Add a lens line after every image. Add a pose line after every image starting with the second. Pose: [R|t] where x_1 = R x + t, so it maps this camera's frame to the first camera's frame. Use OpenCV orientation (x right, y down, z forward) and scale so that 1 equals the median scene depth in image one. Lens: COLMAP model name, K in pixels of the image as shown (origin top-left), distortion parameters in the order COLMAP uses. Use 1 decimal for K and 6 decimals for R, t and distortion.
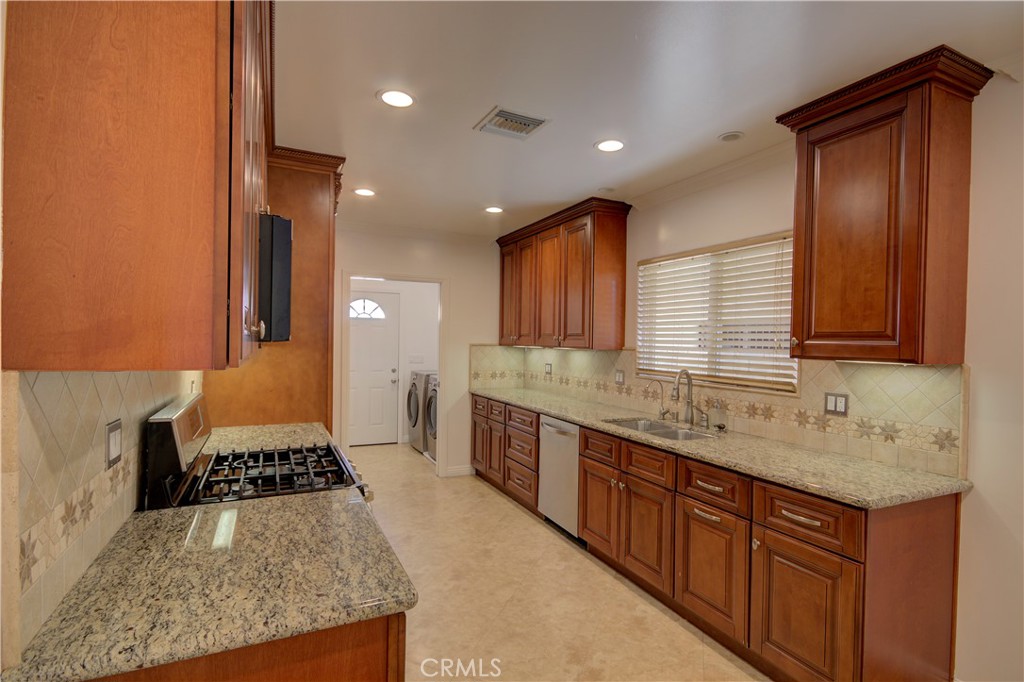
lens RADIAL K [[493.8, 0, 512.4], [0, 493.8, 343.9], [0, 0, 1]] dist [0.006130, -0.000213]
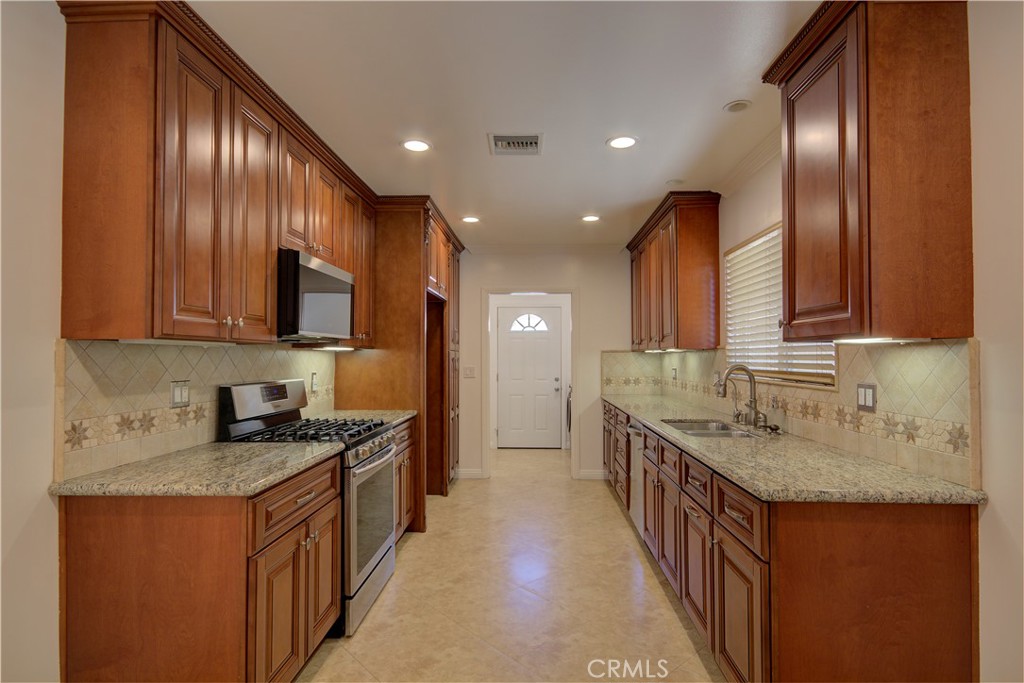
lens RADIAL K [[493.8, 0, 504.3], [0, 493.8, 342.3], [0, 0, 1]] dist [0.006130, -0.000213]
pose [[0.892232, -0.030054, -0.450575, 0.447493], [0.013119, 0.999087, -0.040662, 0.050678], [0.451386, 0.030369, 0.891812, -0.006027]]
